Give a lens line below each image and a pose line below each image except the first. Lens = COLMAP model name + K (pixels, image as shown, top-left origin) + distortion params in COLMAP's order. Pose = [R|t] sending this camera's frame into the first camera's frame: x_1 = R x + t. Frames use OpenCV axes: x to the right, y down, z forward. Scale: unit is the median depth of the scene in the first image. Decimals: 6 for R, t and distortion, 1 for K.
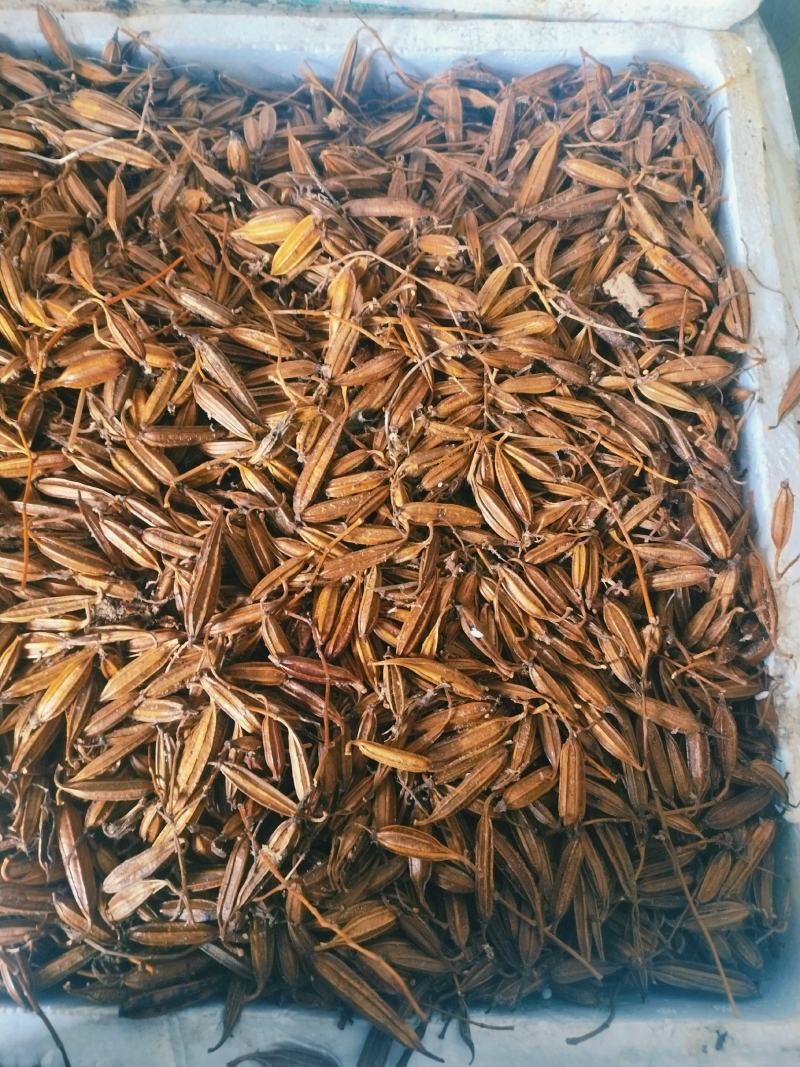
lens RADIAL K [[805.7, 0, 404.3], [0, 805.7, 530.6], [0, 0, 1]] dist [0.051451, -0.060519]
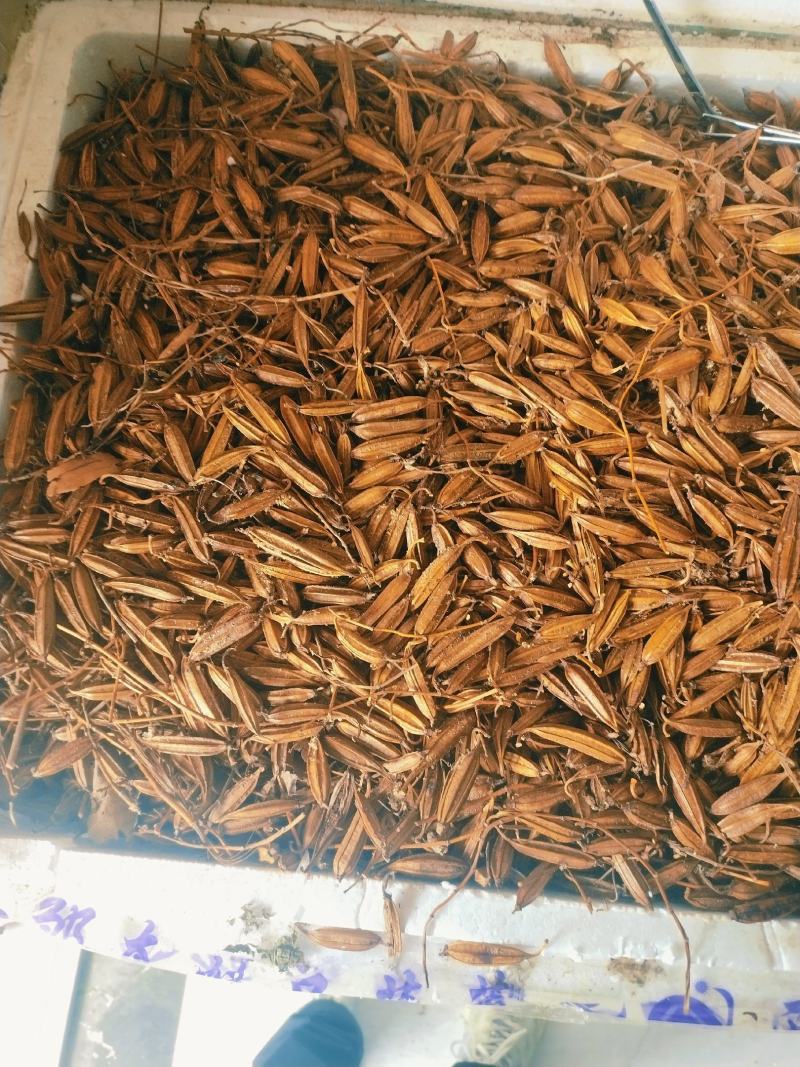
lens RADIAL K [[805.7, 0, 404.3], [0, 805.7, 530.6], [0, 0, 1]] dist [0.051451, -0.060519]
pose [[0.997718, 0.046110, -0.049325, -0.702399], [-0.046094, 0.998936, 0.001445, 0.054293], [0.049339, 0.000832, 0.998782, -0.164272]]
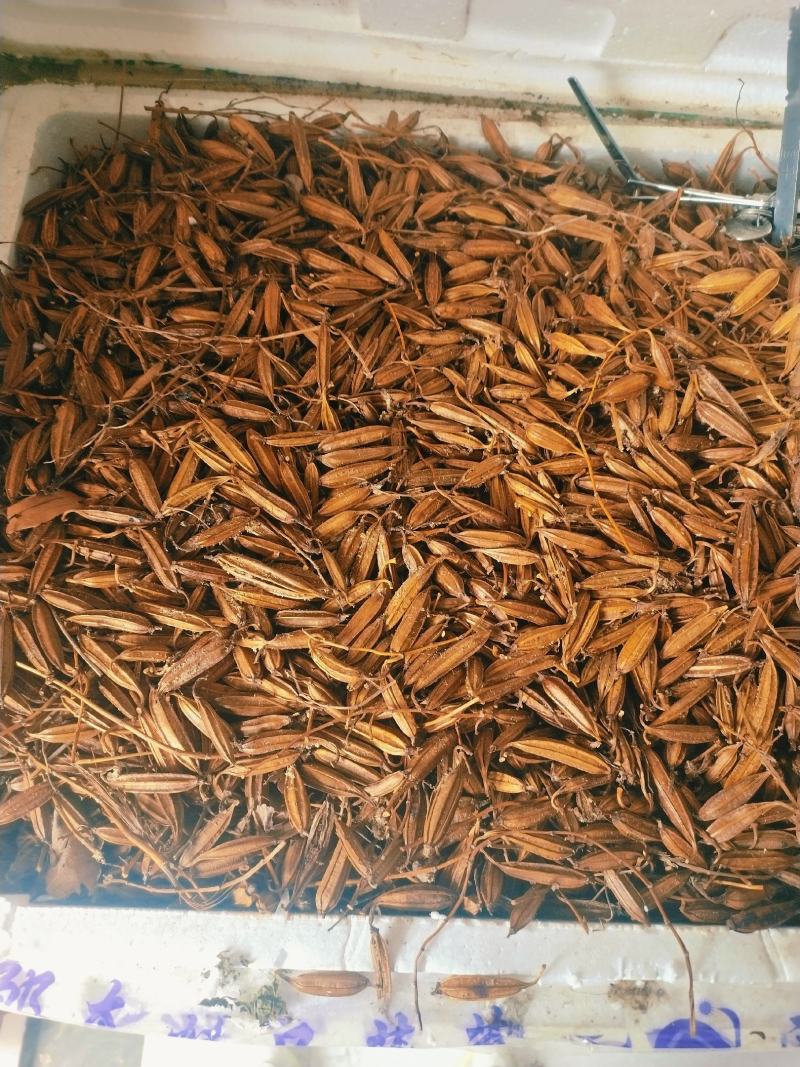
lens RADIAL K [[805.7, 0, 404.3], [0, 805.7, 530.6], [0, 0, 1]] dist [0.051451, -0.060519]
pose [[0.999816, 0.005310, 0.018434, -0.738471], [-0.002787, 0.990940, -0.134277, 0.178085], [-0.018980, 0.134201, 0.990772, -0.164406]]
